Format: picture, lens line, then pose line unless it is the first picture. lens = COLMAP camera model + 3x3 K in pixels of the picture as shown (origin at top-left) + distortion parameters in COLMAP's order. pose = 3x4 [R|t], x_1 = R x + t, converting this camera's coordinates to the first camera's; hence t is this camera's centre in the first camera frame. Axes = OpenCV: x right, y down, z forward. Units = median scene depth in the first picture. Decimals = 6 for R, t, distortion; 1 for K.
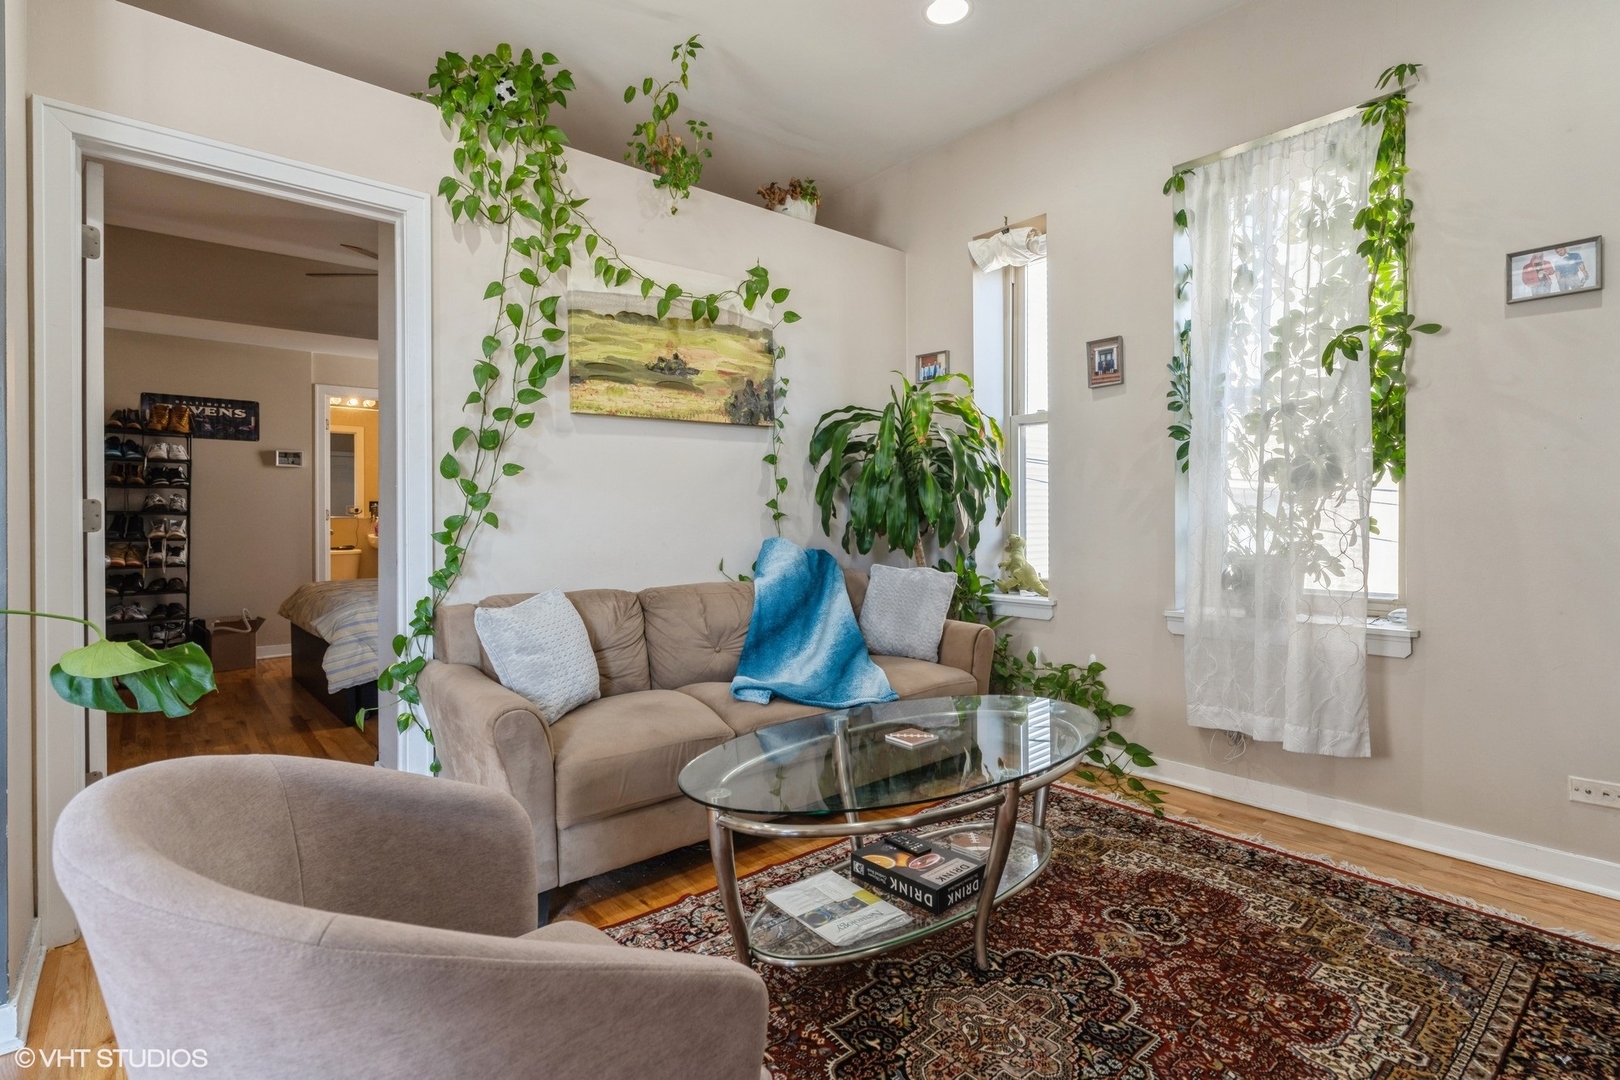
lens RADIAL K [[771.0, 0, 815.4], [0, 771.0, 521.1], [0, 0, 1]] dist [0.001517, 0.000420]
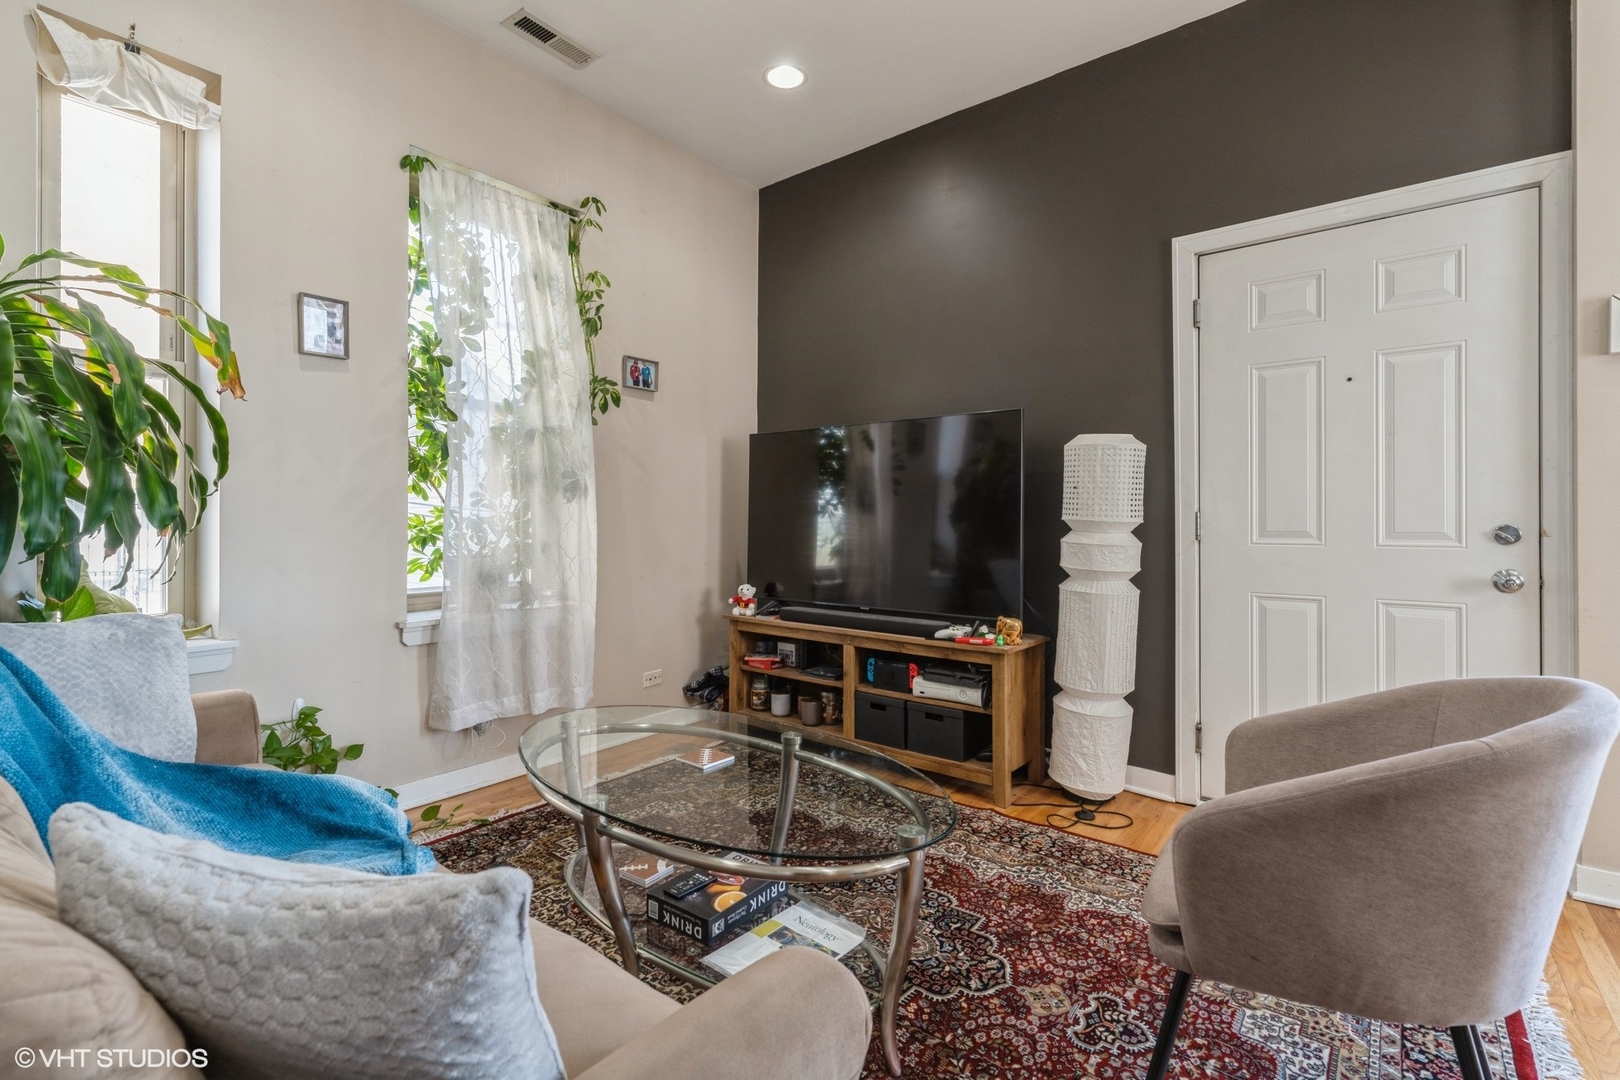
lens RADIAL K [[748.5, 0, 809.2], [0, 748.5, 515.4], [0, 0, 1]] dist [0.003117, 0.000344]
pose [[-0.208603, 0.005882, 0.977983, -0.699405], [0.007595, 0.999962, -0.004394, -0.004094], [-0.977971, 0.006511, -0.208639, 0.959806]]
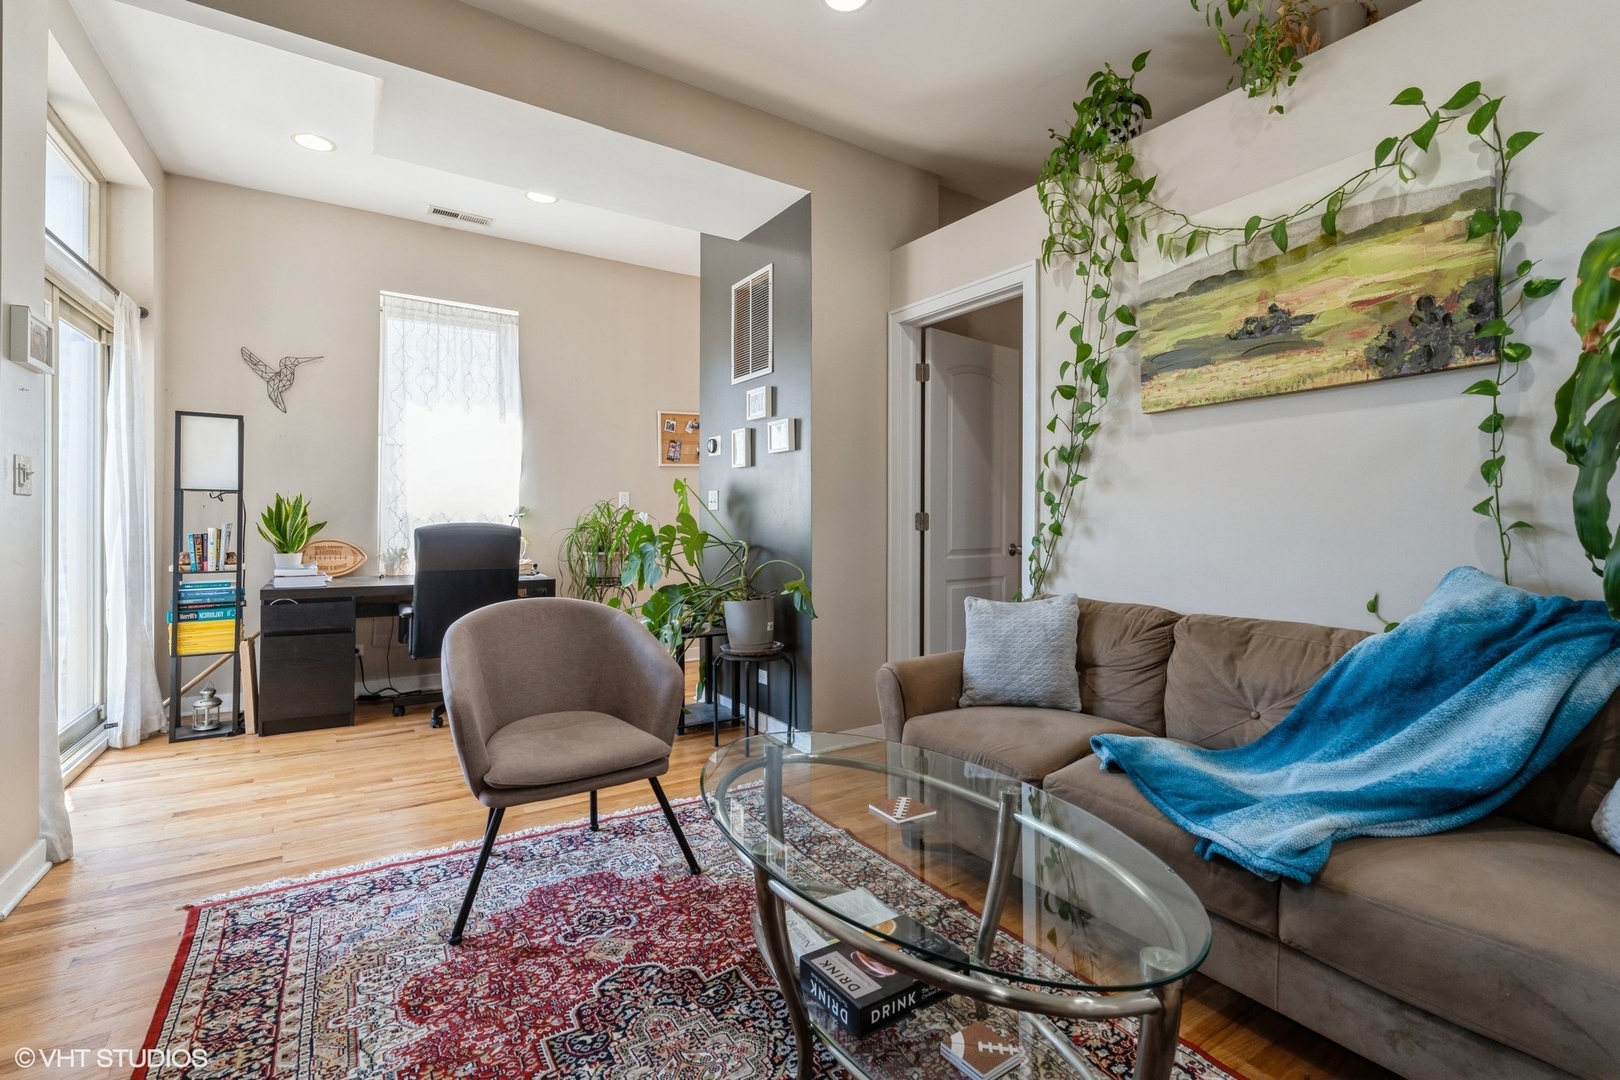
lens RADIAL K [[748.5, 0, 809.2], [0, 748.5, 515.4], [0, 0, 1]] dist [0.003117, 0.000344]
pose [[-0.136915, -0.002823, -0.990579, 0.807574], [-0.009934, 0.999950, -0.001477, -0.015023], [0.990533, 0.009638, -0.136936, 0.908717]]
